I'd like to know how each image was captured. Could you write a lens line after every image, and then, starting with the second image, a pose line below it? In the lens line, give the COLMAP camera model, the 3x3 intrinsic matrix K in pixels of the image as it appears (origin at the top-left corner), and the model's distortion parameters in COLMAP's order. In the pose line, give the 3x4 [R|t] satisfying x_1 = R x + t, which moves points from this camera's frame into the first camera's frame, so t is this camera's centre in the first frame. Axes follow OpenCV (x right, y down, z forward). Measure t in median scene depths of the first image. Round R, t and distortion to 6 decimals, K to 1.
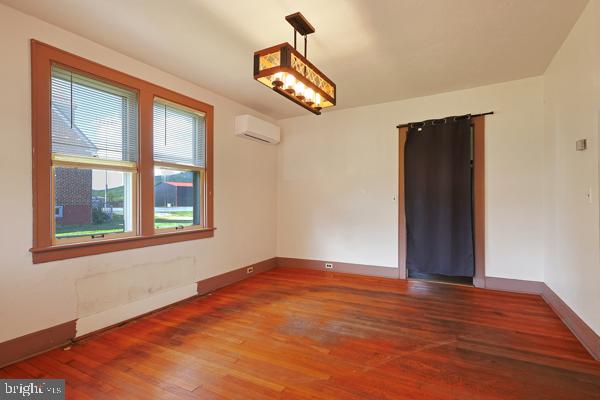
lens RADIAL K [[294.6, 0, 301.5], [0, 294.6, 200.5], [0, 0, 1]] dist [-0.002454, 0.000005]
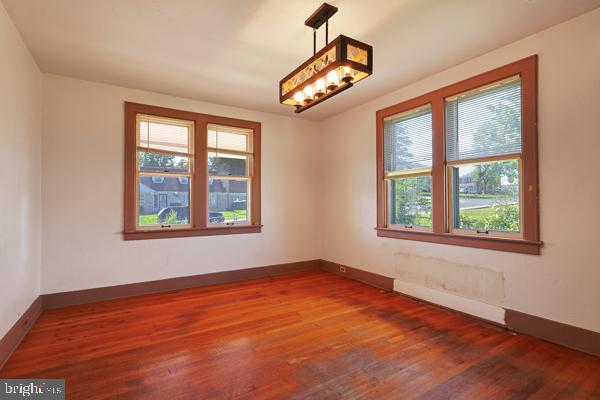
lens RADIAL K [[294.6, 0, 301.5], [0, 294.6, 200.5], [0, 0, 1]] dist [-0.002454, 0.000005]
pose [[-0.488194, 0.013464, -0.872631, 0.737883], [0.020939, 0.999774, 0.003712, -0.016957], [0.872484, -0.016460, -0.488365, 1.226529]]
